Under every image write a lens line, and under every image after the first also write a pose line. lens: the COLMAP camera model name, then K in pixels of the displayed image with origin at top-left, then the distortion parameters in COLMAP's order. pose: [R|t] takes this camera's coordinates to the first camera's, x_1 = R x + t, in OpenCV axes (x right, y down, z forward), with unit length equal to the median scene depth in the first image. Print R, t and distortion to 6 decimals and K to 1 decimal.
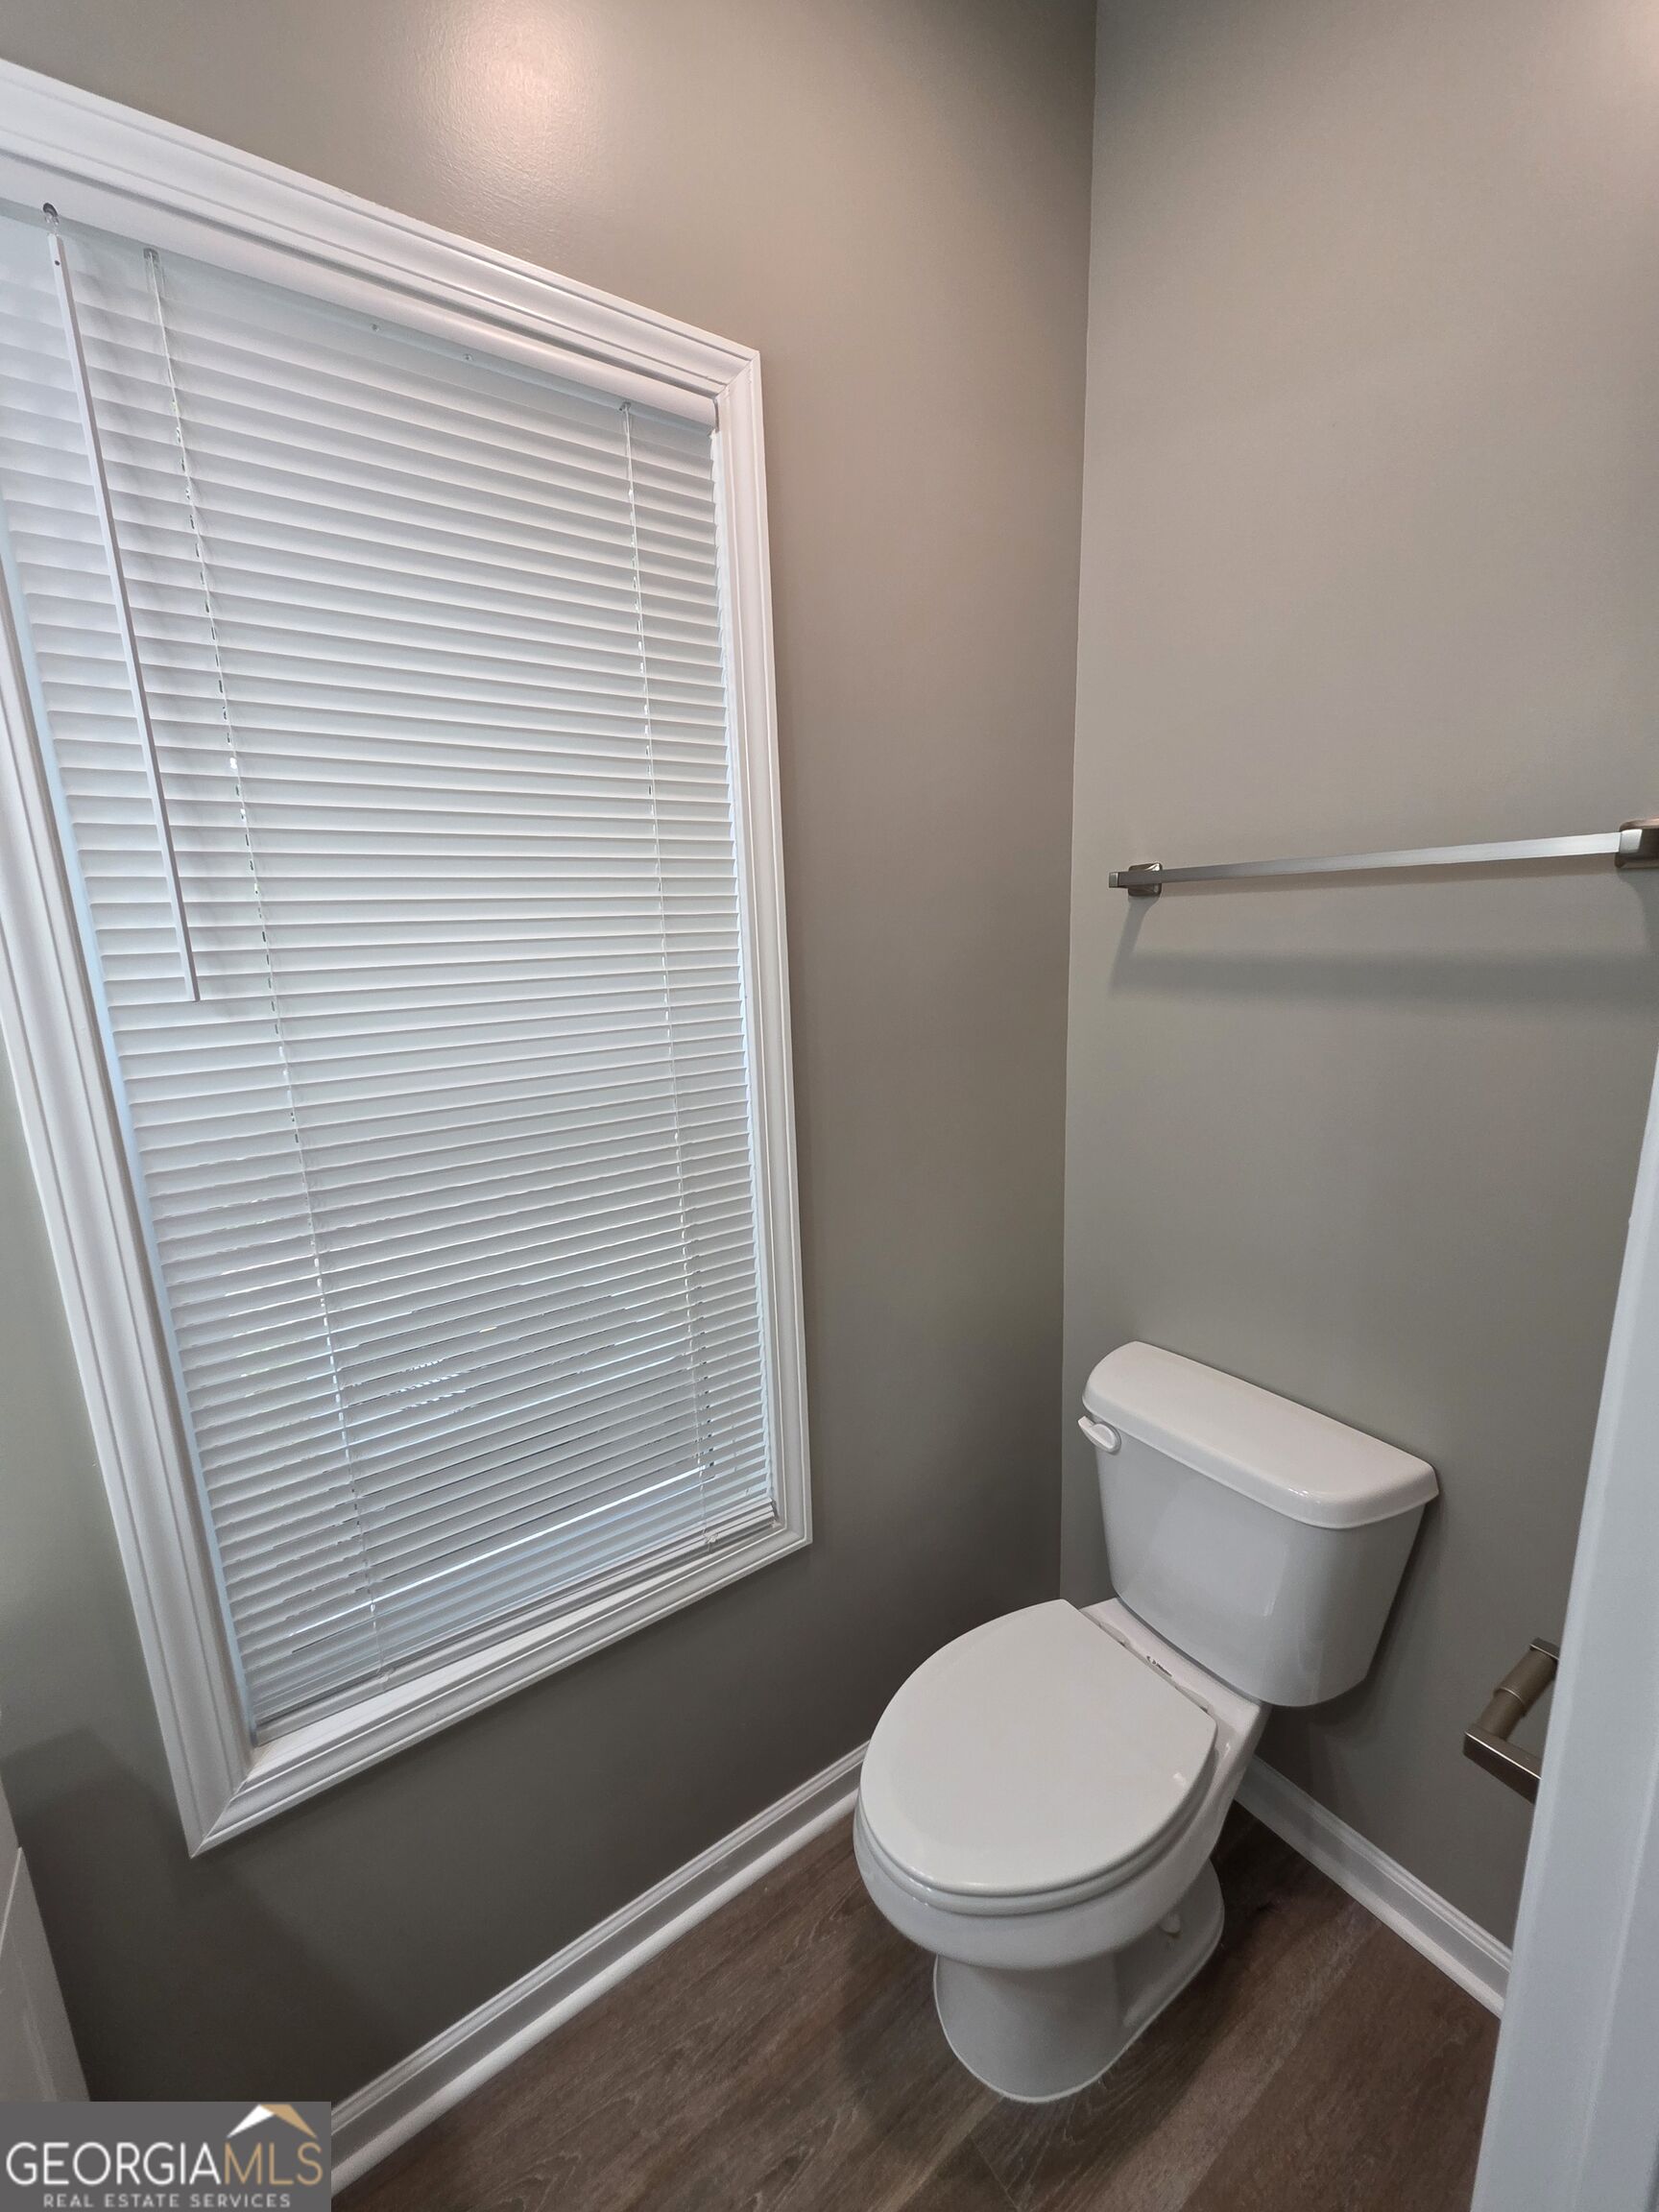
lens RADIAL K [[890.5, 0, 835.2], [0, 890.5, 1113.6], [0, 0, 1]] dist [0.000757, 0.001649]
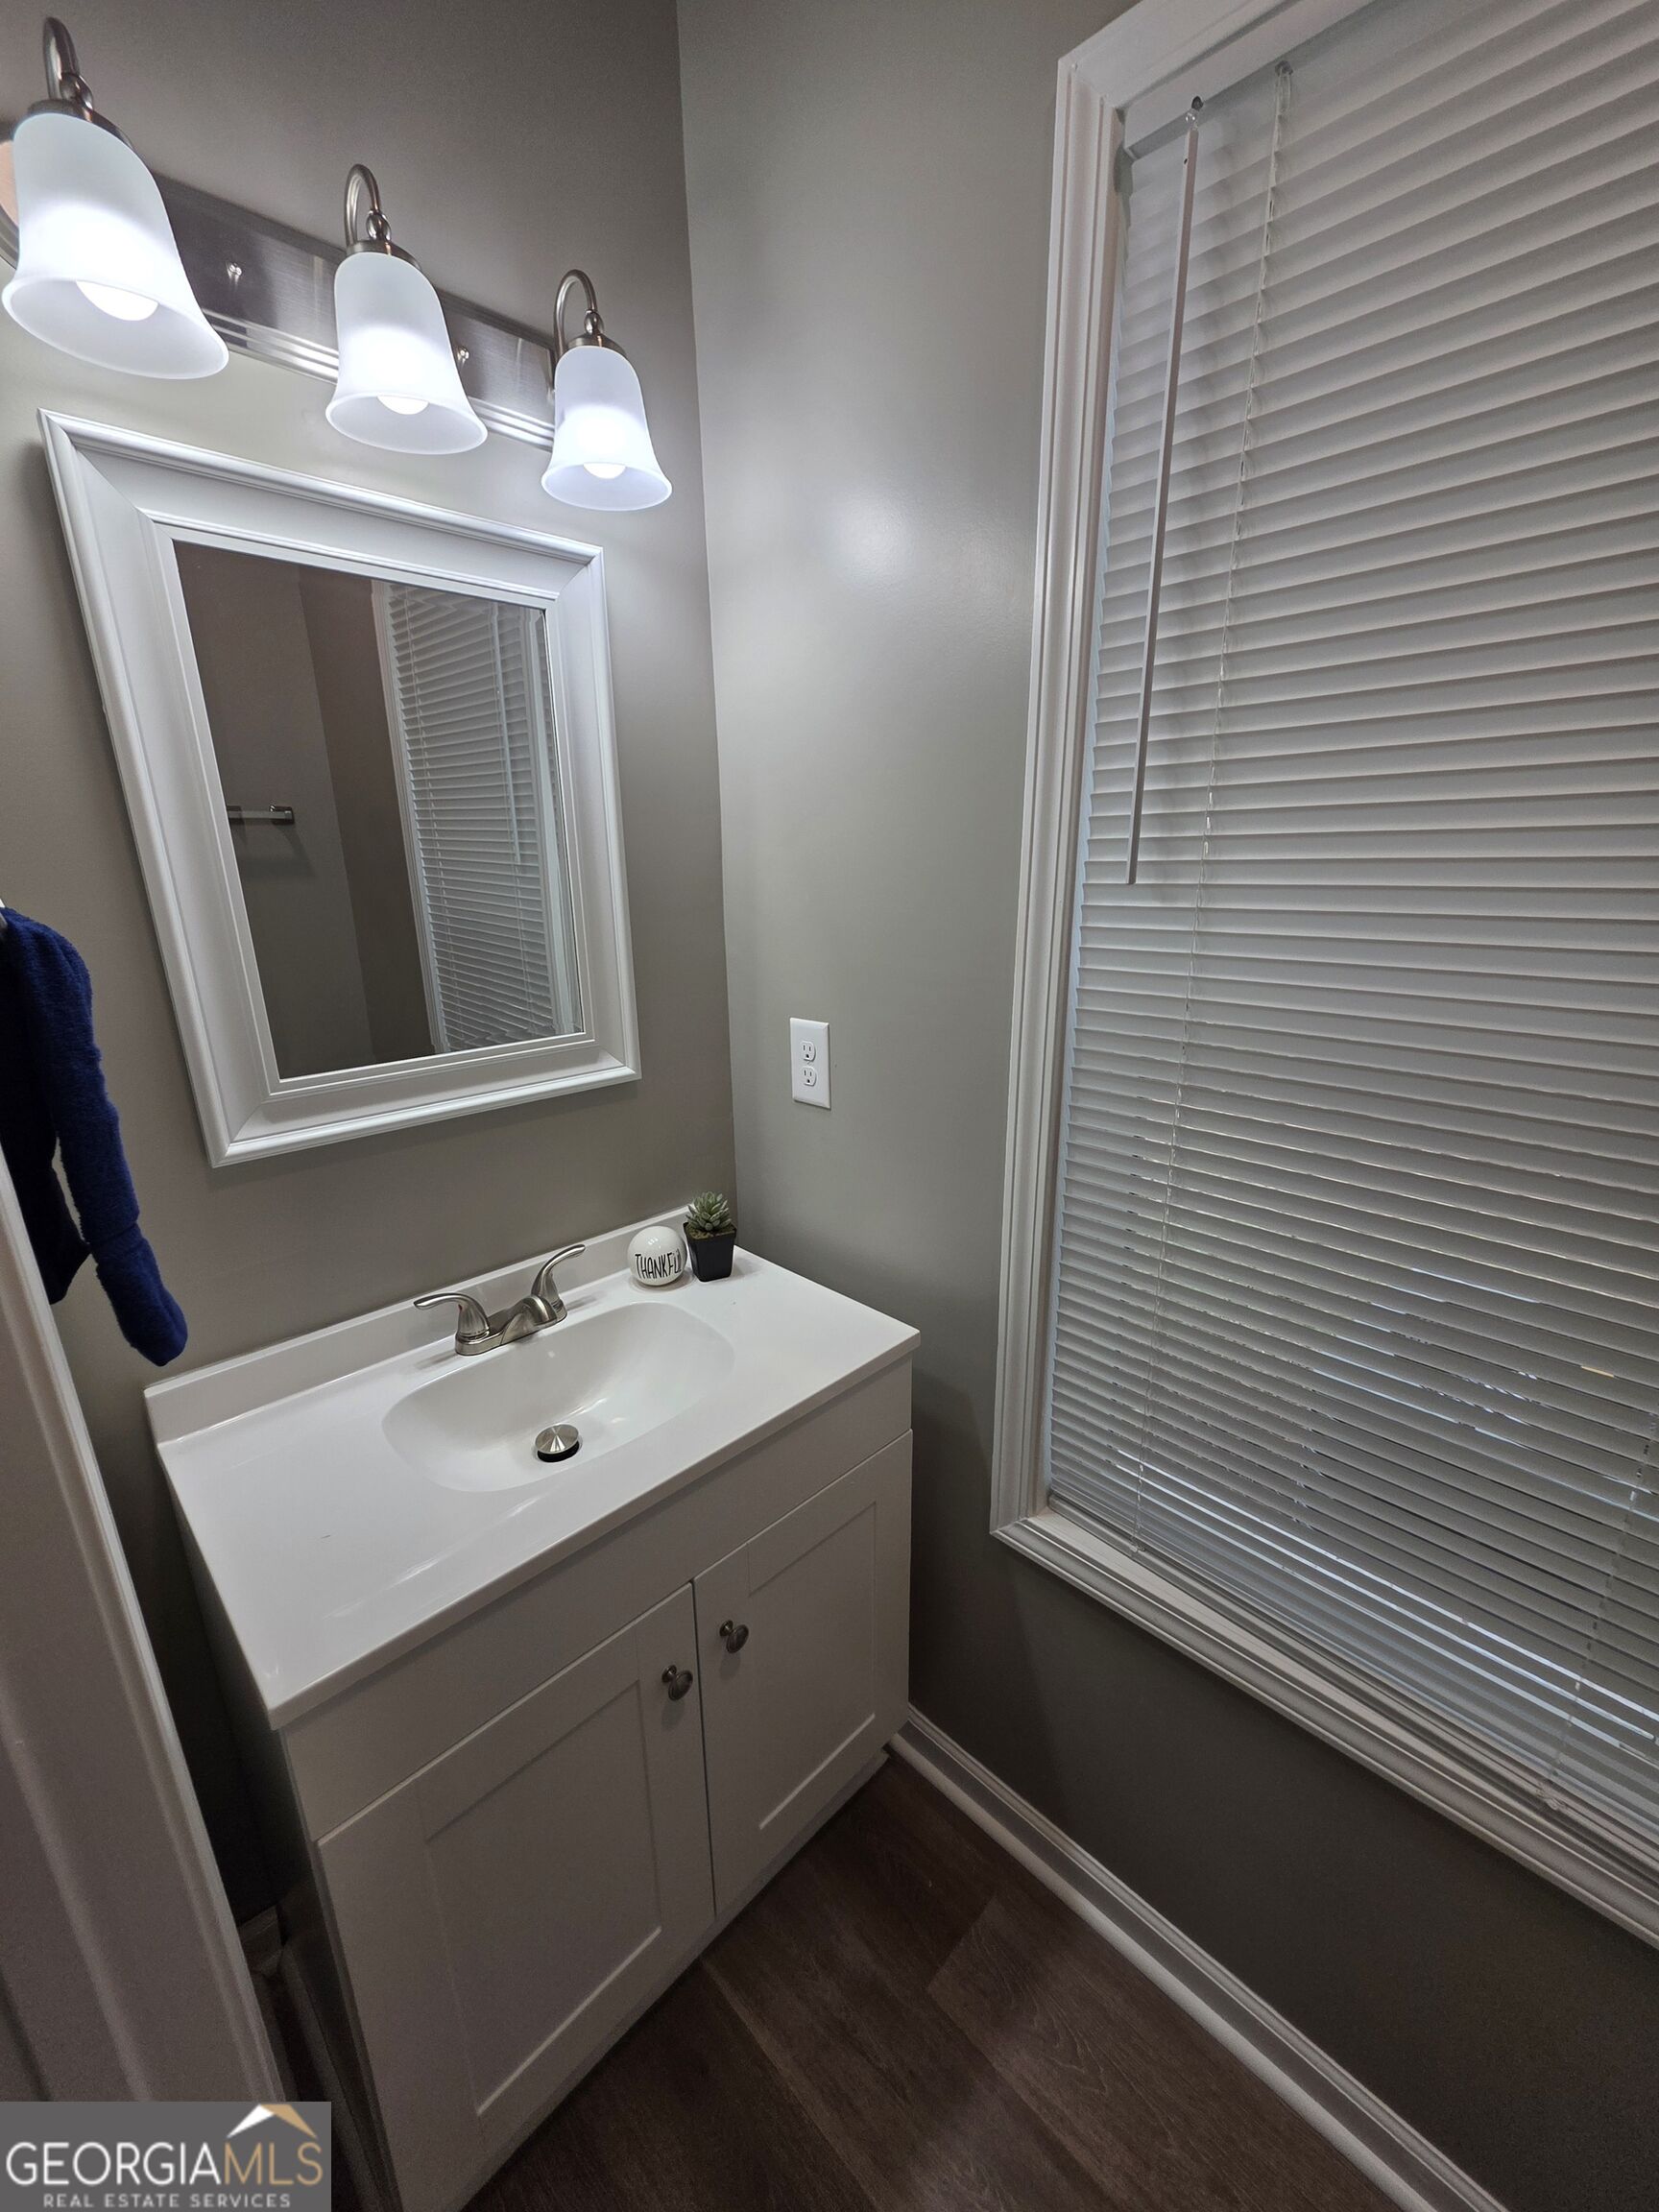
lens RADIAL K [[890.5, 0, 788.6], [0, 890.5, 1102.8], [0, 0, 1]] dist [0.000757, 0.001649]
pose [[0.147110, 0.303967, -0.941256, 0.315410], [-0.176455, 0.944409, 0.277407, -0.098278], [0.973253, 0.125280, 0.192568, 0.399651]]
